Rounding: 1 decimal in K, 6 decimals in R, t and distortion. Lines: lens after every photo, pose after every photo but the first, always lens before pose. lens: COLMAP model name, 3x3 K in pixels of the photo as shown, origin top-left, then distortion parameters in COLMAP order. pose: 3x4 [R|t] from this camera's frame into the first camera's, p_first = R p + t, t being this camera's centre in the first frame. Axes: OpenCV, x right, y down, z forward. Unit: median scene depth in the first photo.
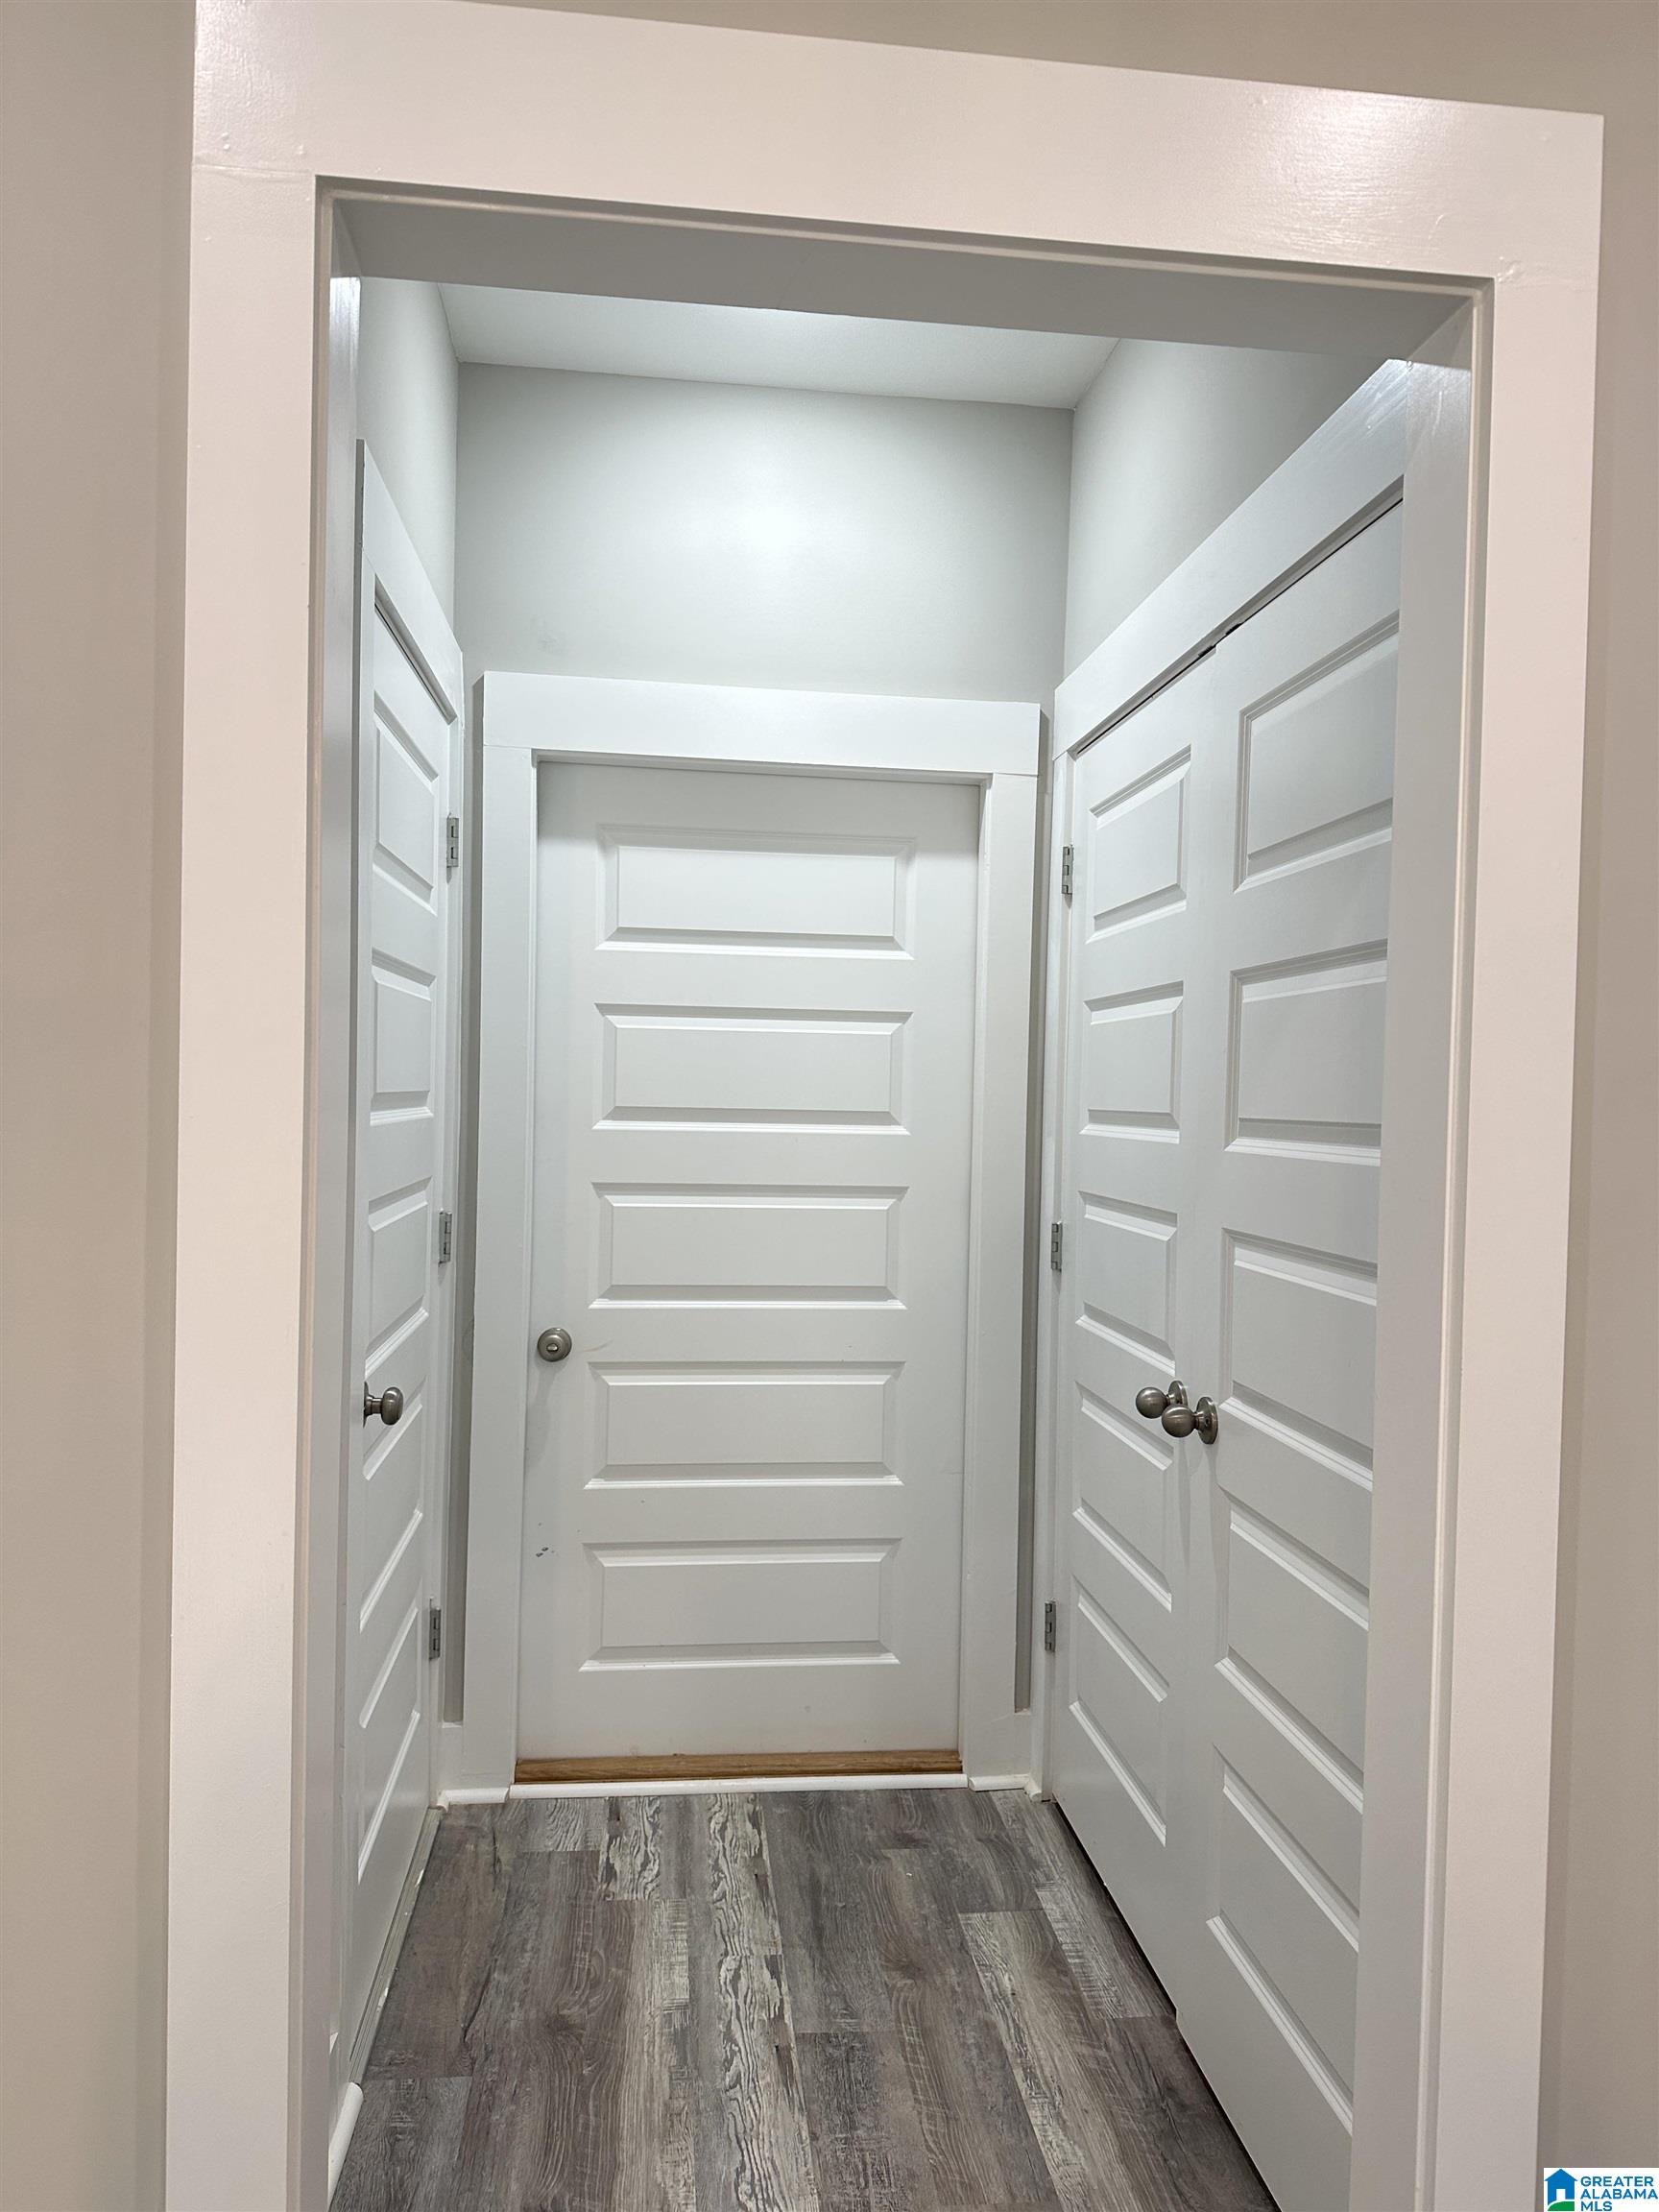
lens RADIAL K [[1555.8, 0, 829.5], [0, 1555.8, 1115.0], [0, 0, 1]] dist [0.049271, -0.044025]
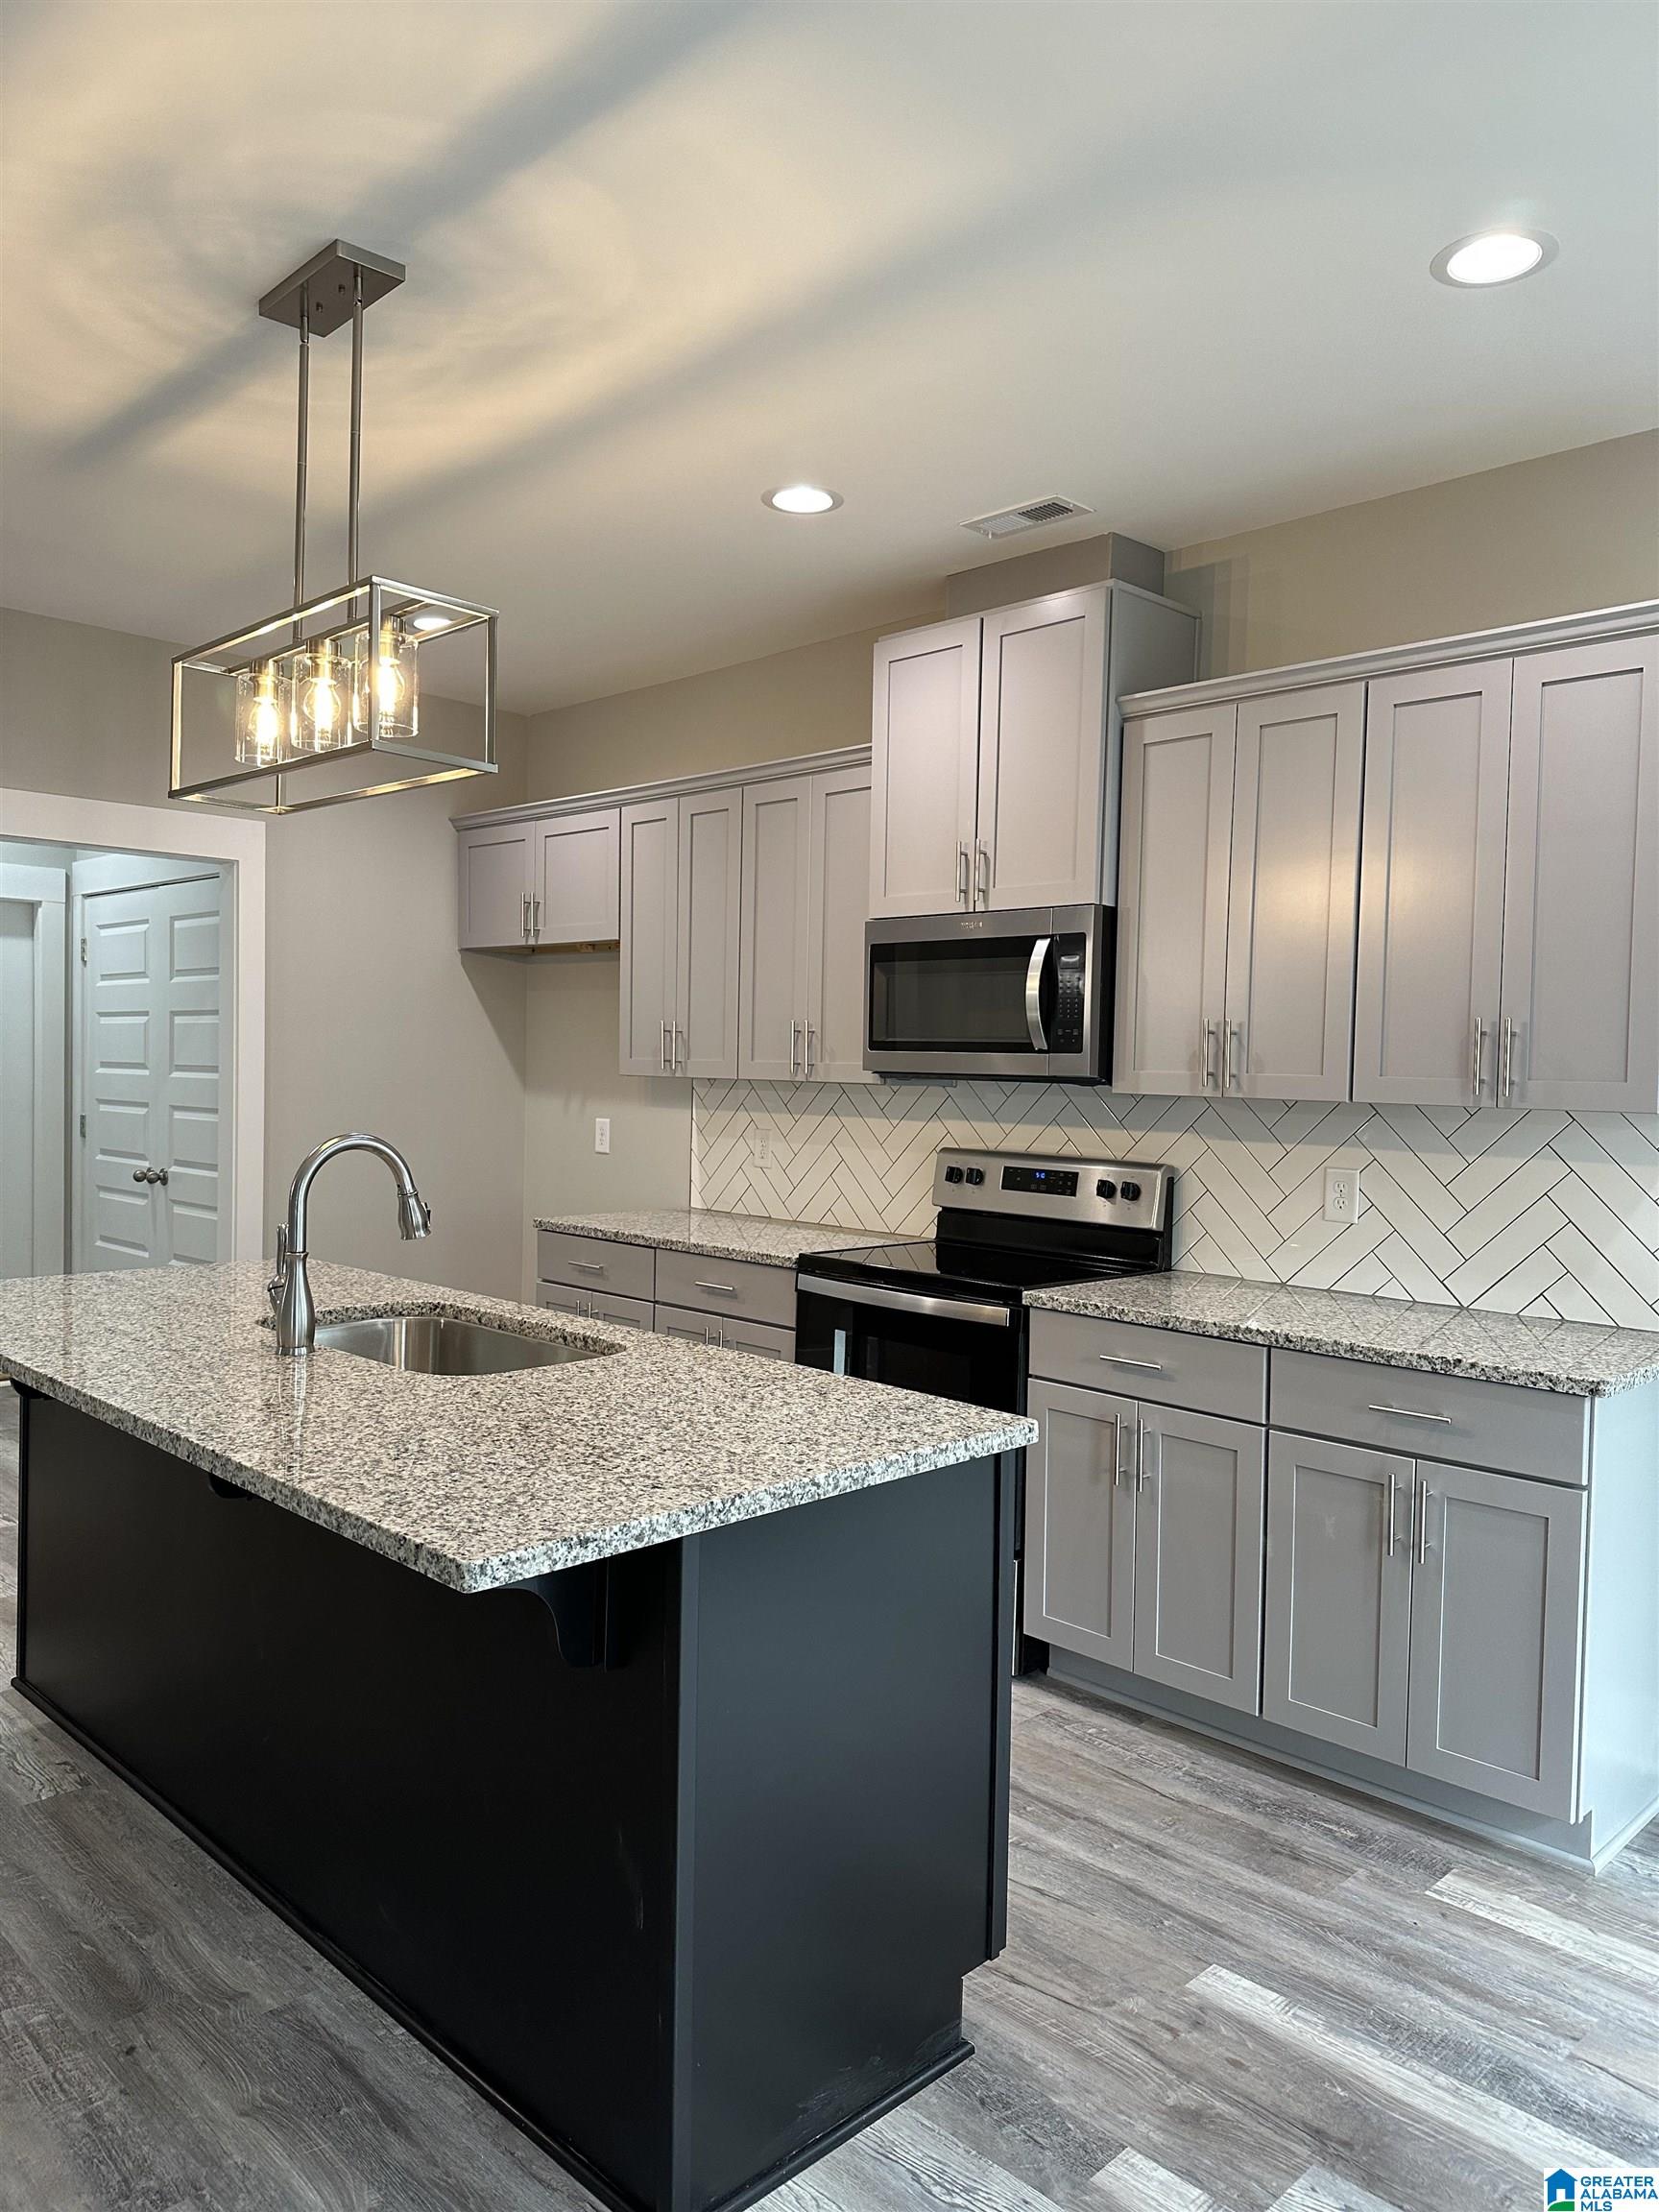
lens RADIAL K [[1555.8, 0, 823.8], [0, 1555.8, 1107.3], [0, 0, 1]] dist [0.049271, -0.044025]
pose [[0.785350, -0.024805, 0.618554, -0.402981], [0.005678, 0.999443, 0.032871, -0.006005], [-0.619025, -0.022303, 0.785054, -1.380443]]
